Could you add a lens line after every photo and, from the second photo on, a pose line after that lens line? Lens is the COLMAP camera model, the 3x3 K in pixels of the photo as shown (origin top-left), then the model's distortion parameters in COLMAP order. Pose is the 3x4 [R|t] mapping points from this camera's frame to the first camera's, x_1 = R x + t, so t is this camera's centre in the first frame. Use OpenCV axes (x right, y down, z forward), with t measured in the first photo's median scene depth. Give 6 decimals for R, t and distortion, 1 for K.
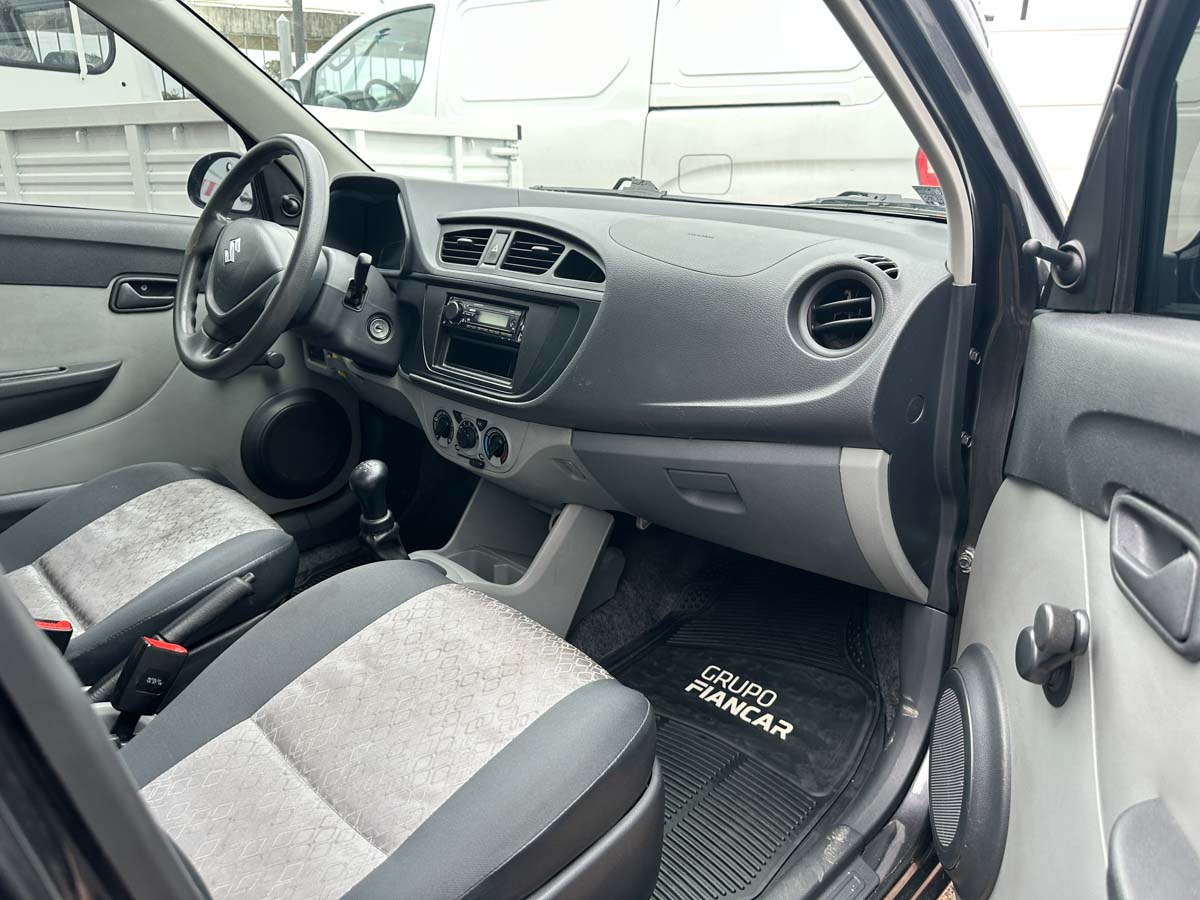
lens RADIAL K [[859.7, 0, 593.3], [0, 859.7, 445.0], [0, 0, 1]] dist [0.097332, -0.121129]
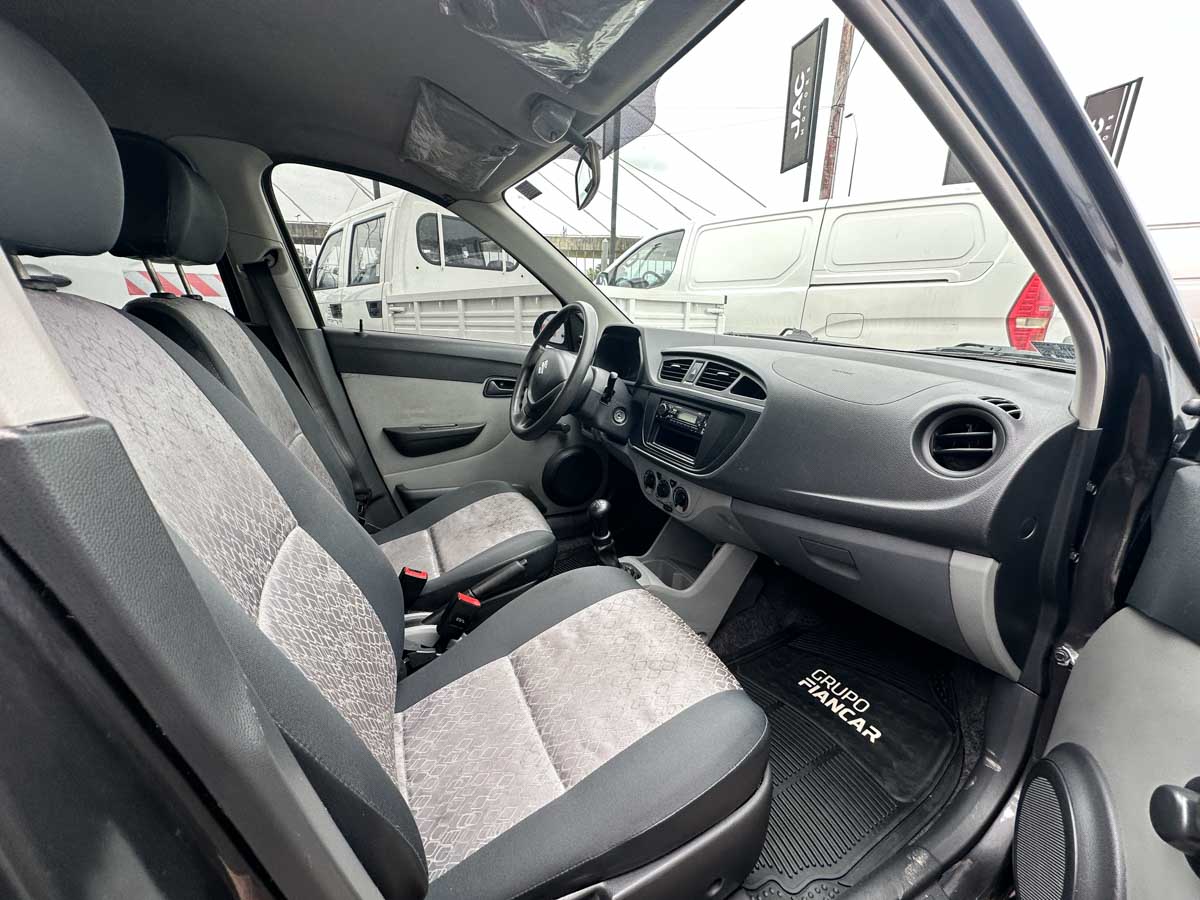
lens RADIAL K [[490.2, 0, 600.0], [0, 490.2, 450.0], [0, 0, 1]] dist [0.006248, 0.000657]
pose [[0.947718, 0.094981, -0.304645, 0.007951], [-0.109461, 0.993515, -0.030768, -0.043303], [0.299747, 0.062507, 0.951969, 0.123238]]
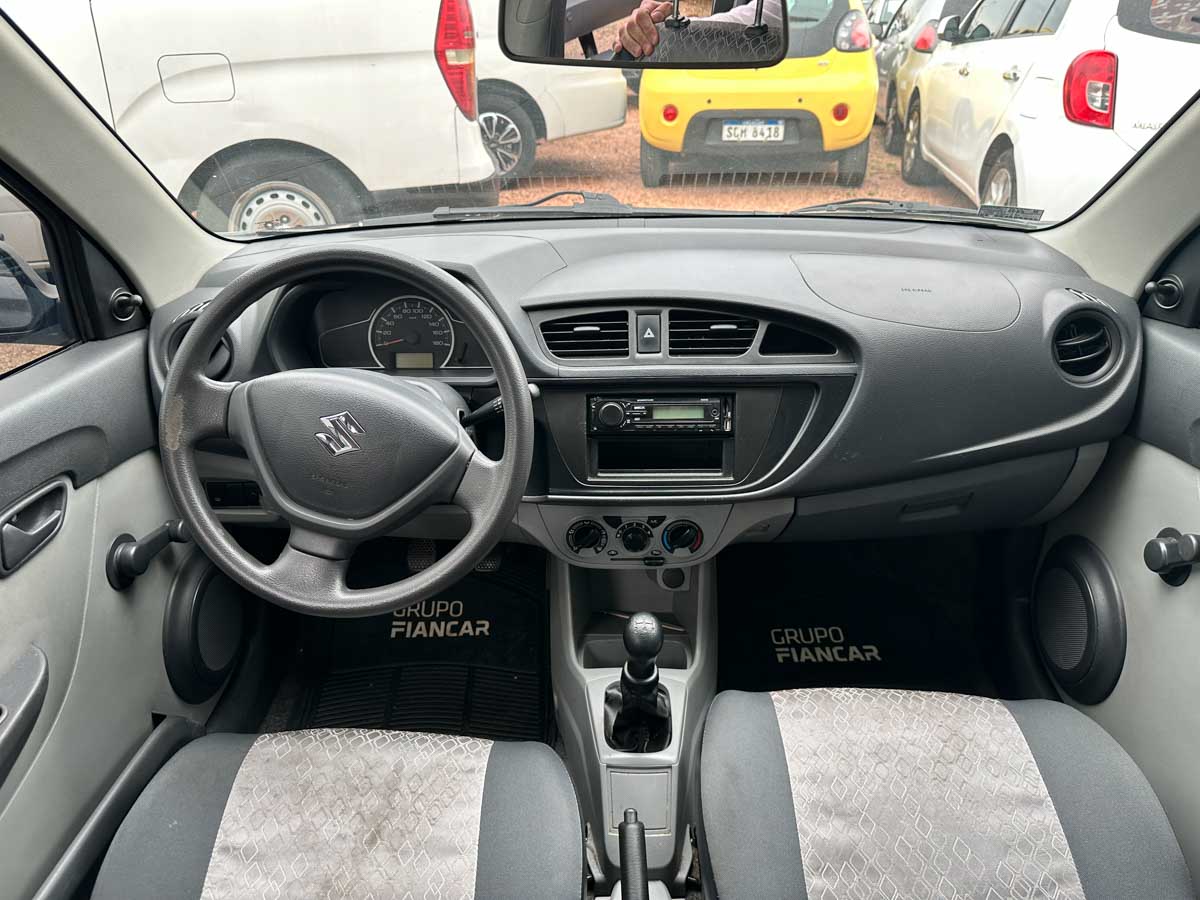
lens RADIAL K [[855.6, 0, 600.0], [0, 855.6, 450.0], [0, 0, 1]] dist [0.029207, -0.000578]
pose [[0.722472, -0.345474, 0.598900, -0.704733], [0.232964, 0.937199, 0.259588, -0.351383], [-0.650970, -0.048023, 0.757583, 0.370132]]
